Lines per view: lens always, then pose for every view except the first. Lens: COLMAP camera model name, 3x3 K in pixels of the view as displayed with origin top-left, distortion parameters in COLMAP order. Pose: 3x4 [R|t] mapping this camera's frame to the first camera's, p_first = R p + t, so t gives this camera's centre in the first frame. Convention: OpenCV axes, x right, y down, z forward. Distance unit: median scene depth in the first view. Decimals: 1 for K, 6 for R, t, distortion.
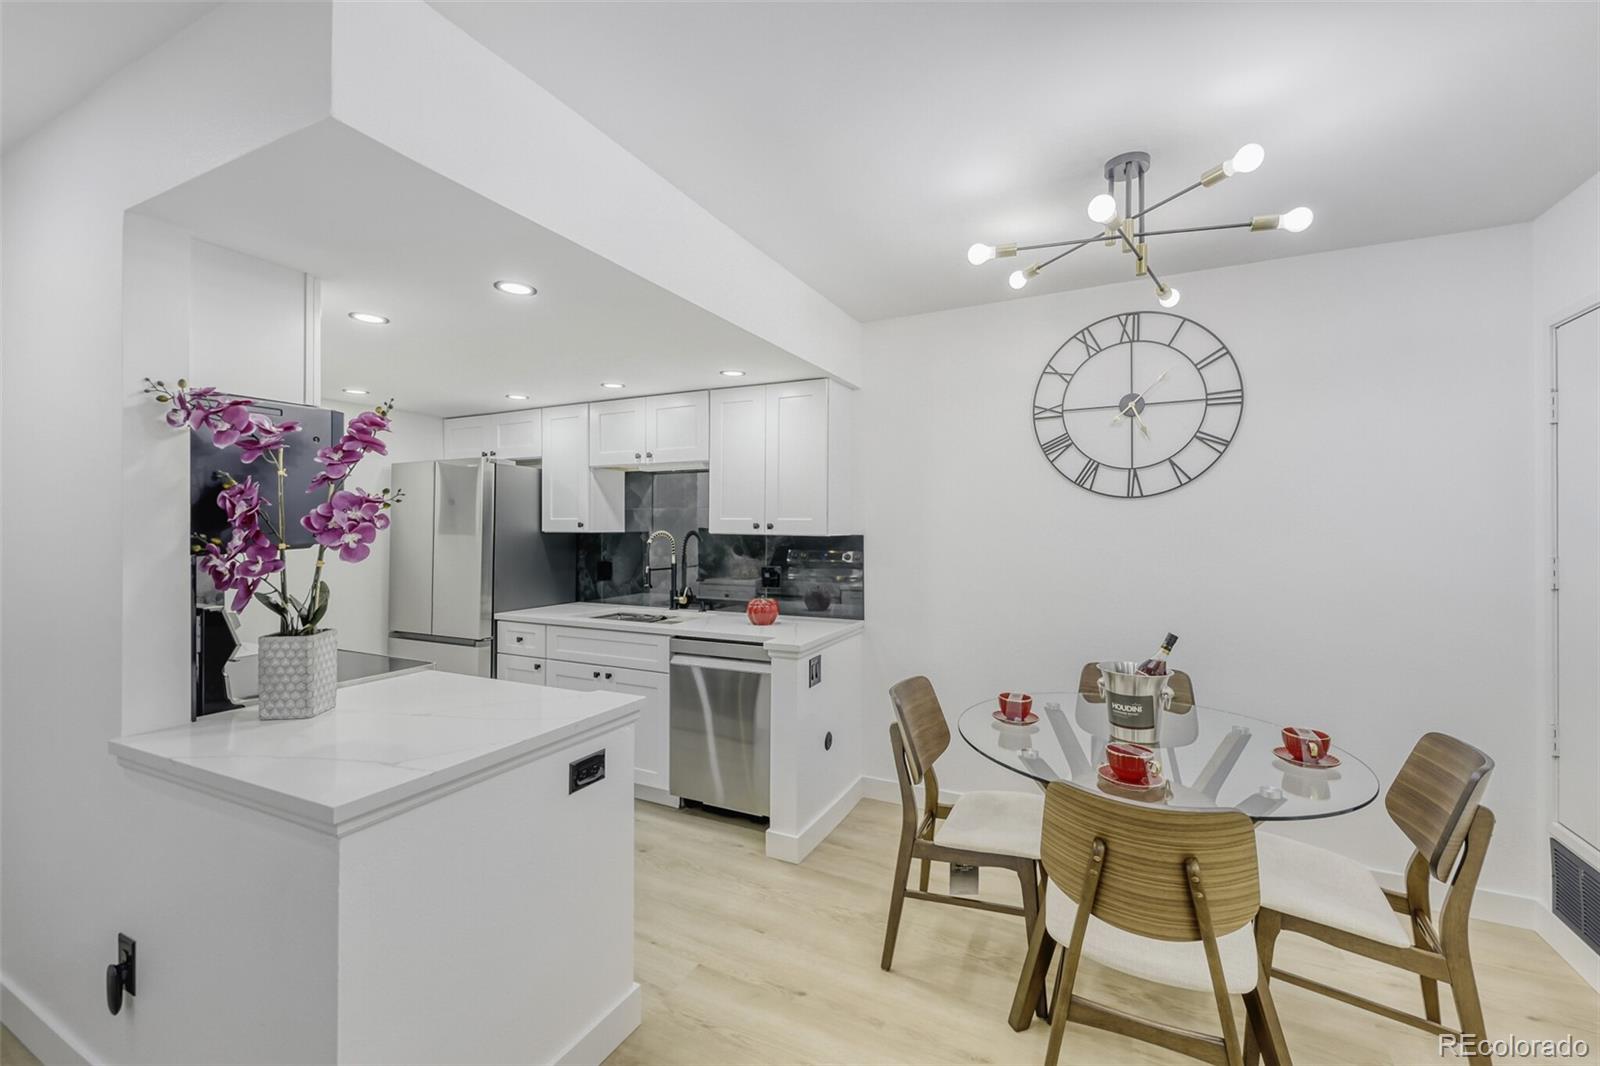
lens RADIAL K [[651.5, 0, 798.3], [0, 651.5, 525.7], [0, 0, 1]] dist [0.003849, -0.000534]
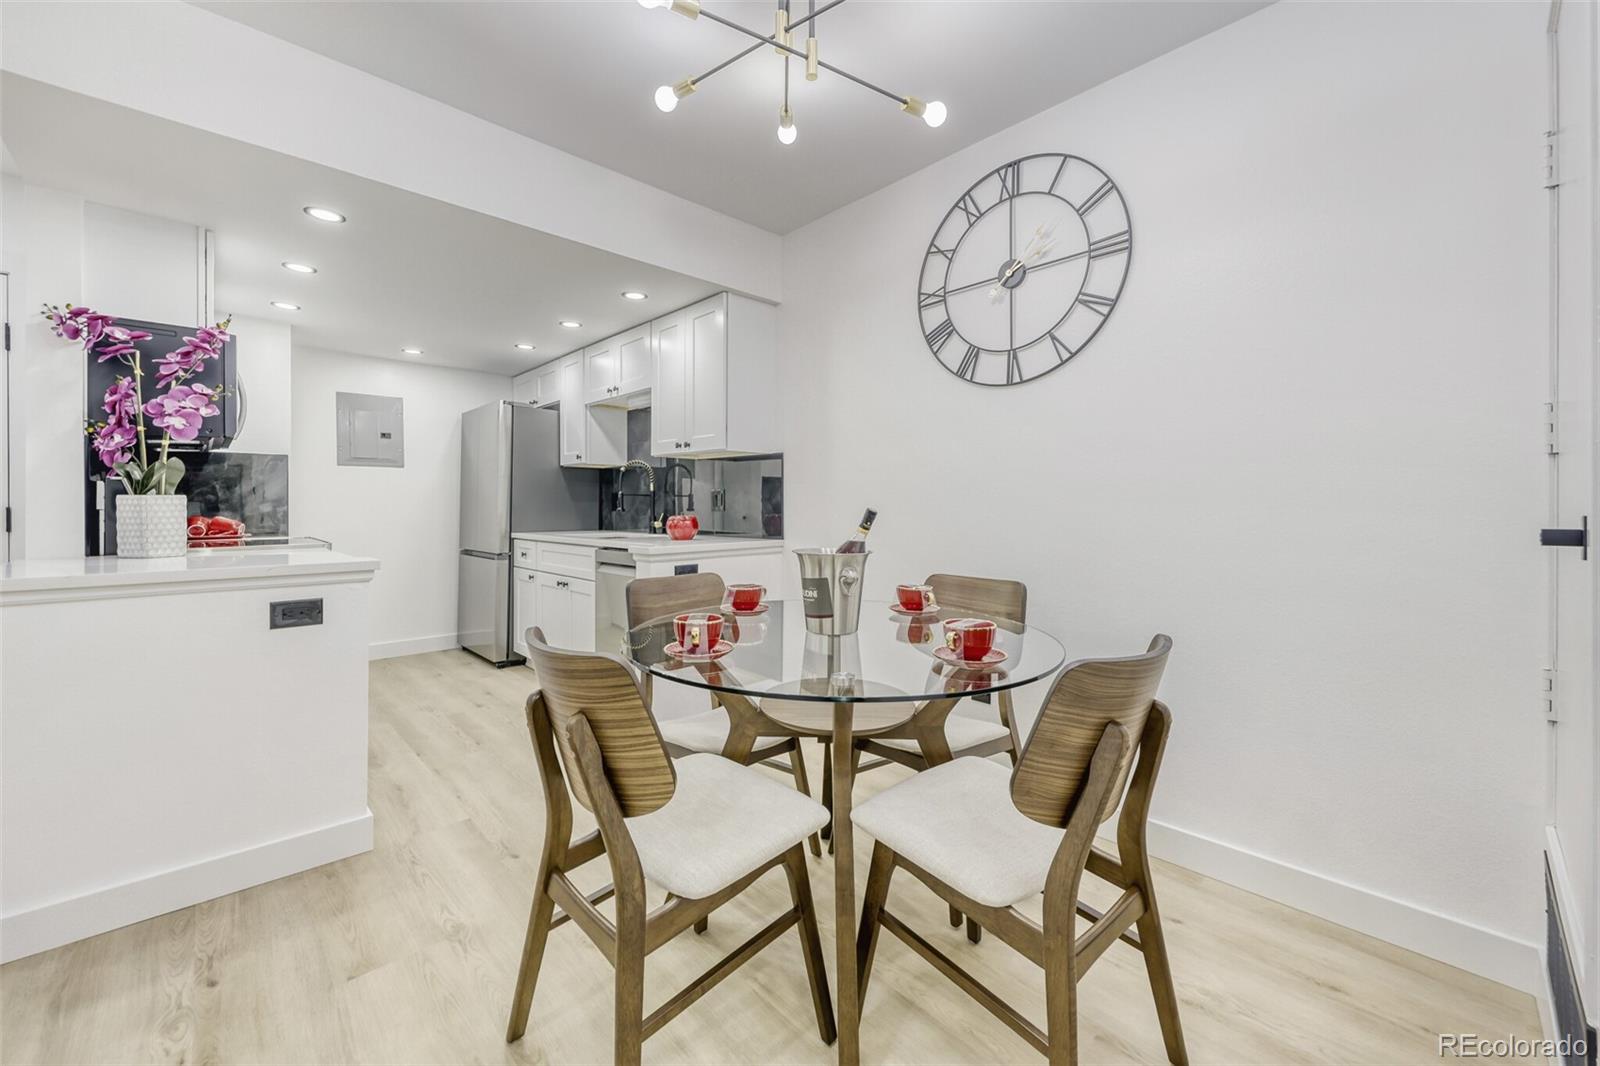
lens RADIAL K [[619.1, 0, 798.0], [0, 619.1, 508.5], [0, 0, 1]] dist [0.002725, -0.000732]
pose [[0.943054, 0.000716, -0.332640, 0.463192], [0.001661, 0.999975, 0.006862, 0.098712], [0.332637, -0.007024, 0.943029, 0.140451]]
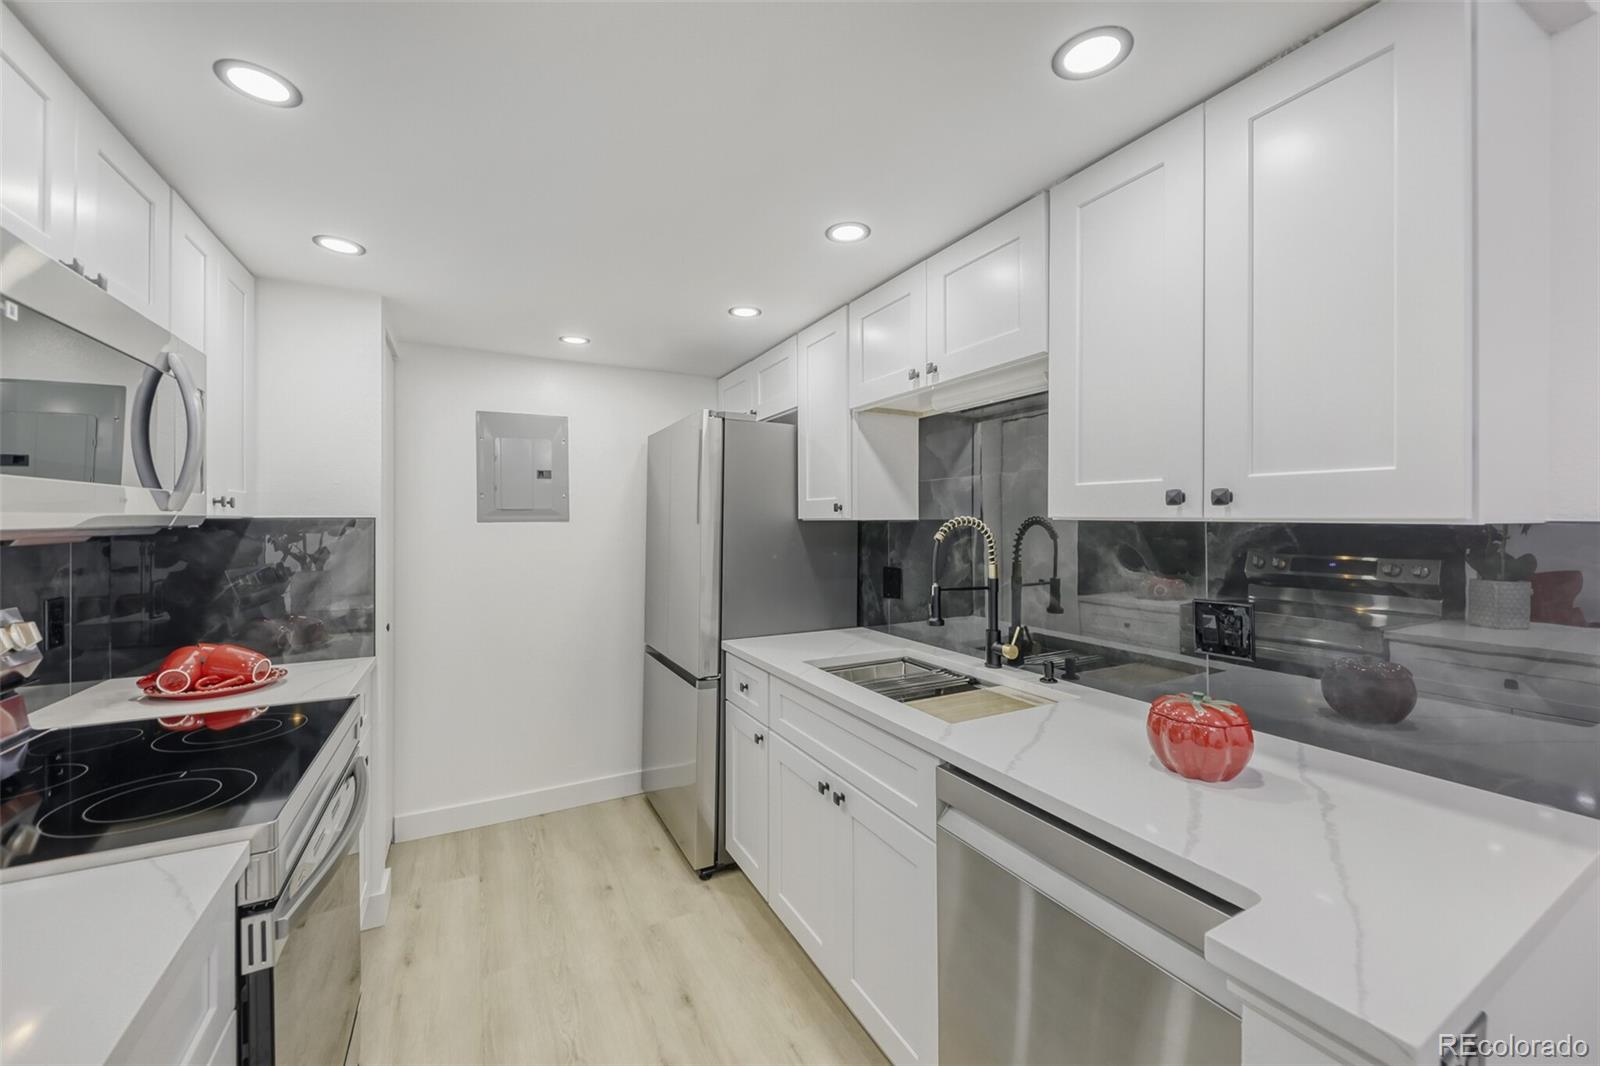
lens RADIAL K [[619.1, 0, 793.7], [0, 619.1, 520.0], [0, 0, 1]] dist [0.002725, -0.000732]
pose [[0.810710, -0.005193, -0.585425, -0.036420], [0.004790, 0.999986, -0.002237, 0.013948], [0.585429, -0.000991, 0.810723, 0.619779]]
